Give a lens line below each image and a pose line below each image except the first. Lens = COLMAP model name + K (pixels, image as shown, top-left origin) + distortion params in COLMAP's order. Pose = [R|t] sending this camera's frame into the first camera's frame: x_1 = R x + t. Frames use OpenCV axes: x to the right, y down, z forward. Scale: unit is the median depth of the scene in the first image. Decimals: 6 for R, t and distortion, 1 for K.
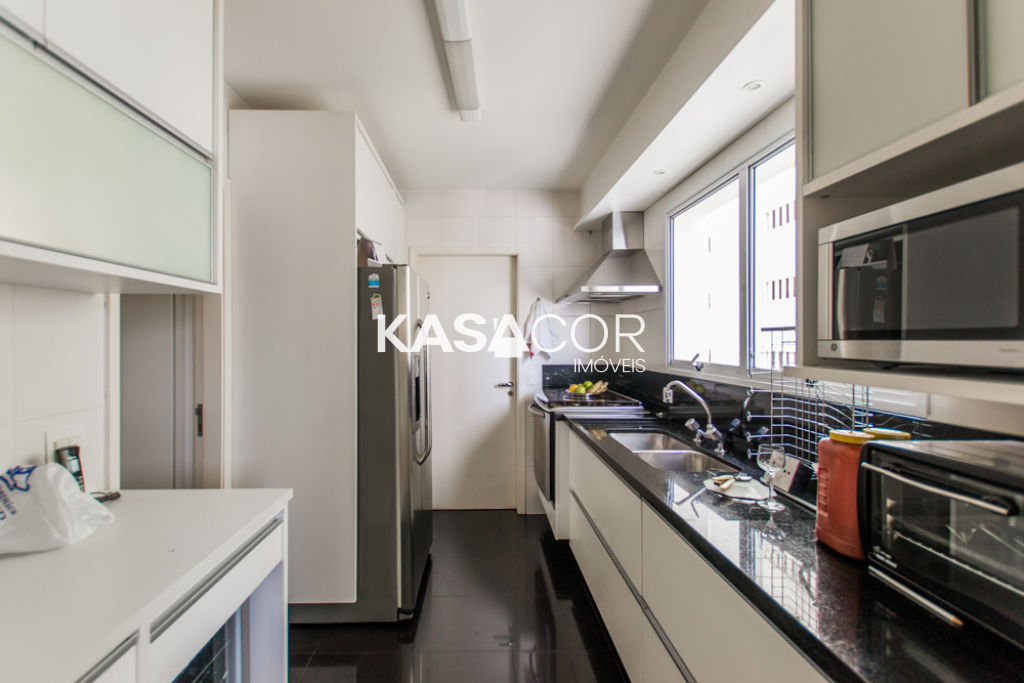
lens RADIAL K [[460.7, 0, 497.3], [0, 460.7, 338.8], [0, 0, 1]] dist [-0.001317, -0.000417]
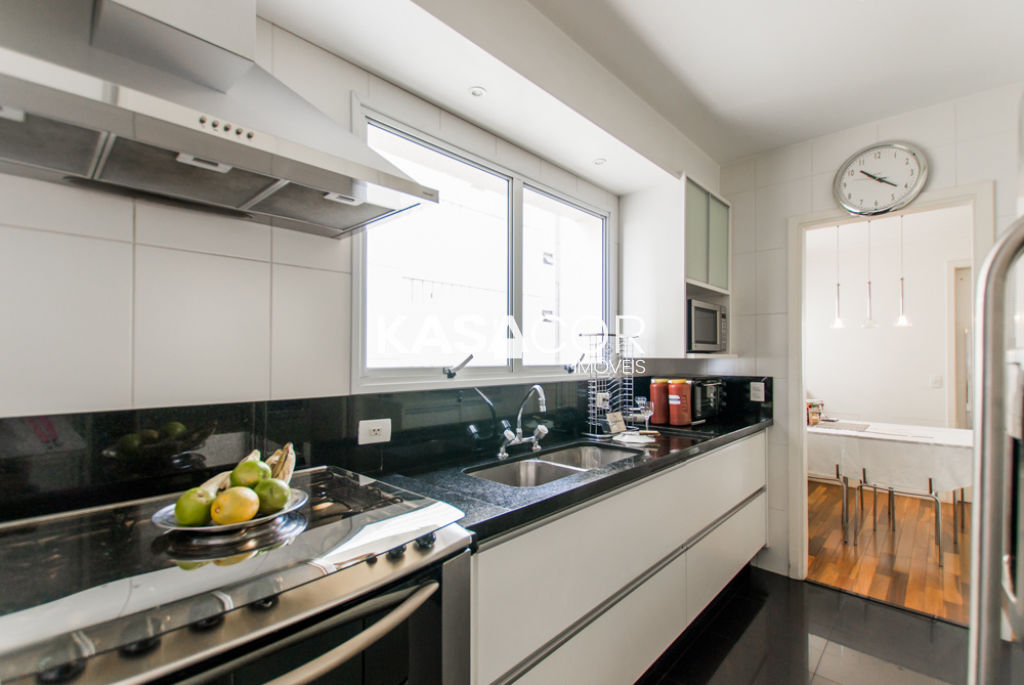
lens RADIAL K [[460.7, 0, 497.3], [0, 460.7, 339.8], [0, 0, 1]] dist [-0.001317, -0.000417]
pose [[-0.689444, 0.022662, 0.723985, -0.122985], [-0.003901, 0.999380, -0.034997, 0.024697], [-0.724329, -0.026953, -0.688928, 1.112394]]
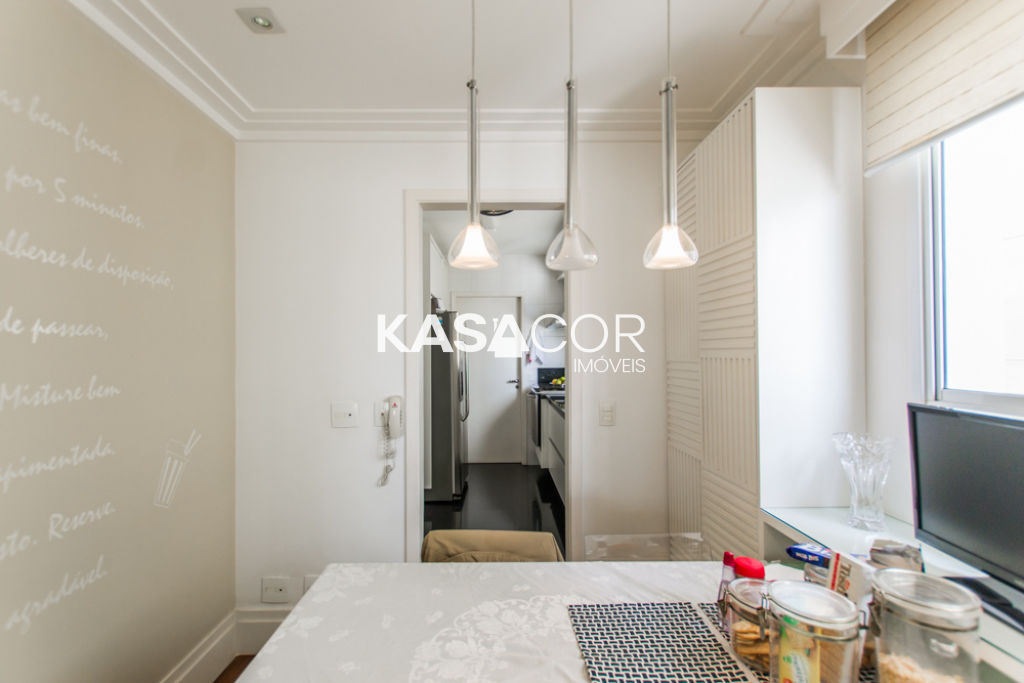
lens RADIAL K [[458.4, 0, 504.9], [0, 458.4, 346.9], [0, 0, 1]] dist [0.001229, 0.000131]
pose [[0.999590, -0.004377, -0.028313, 0.038556], [0.004070, 0.999933, -0.010880, 0.002929], [0.028358, 0.010760, 0.999540, -0.640701]]
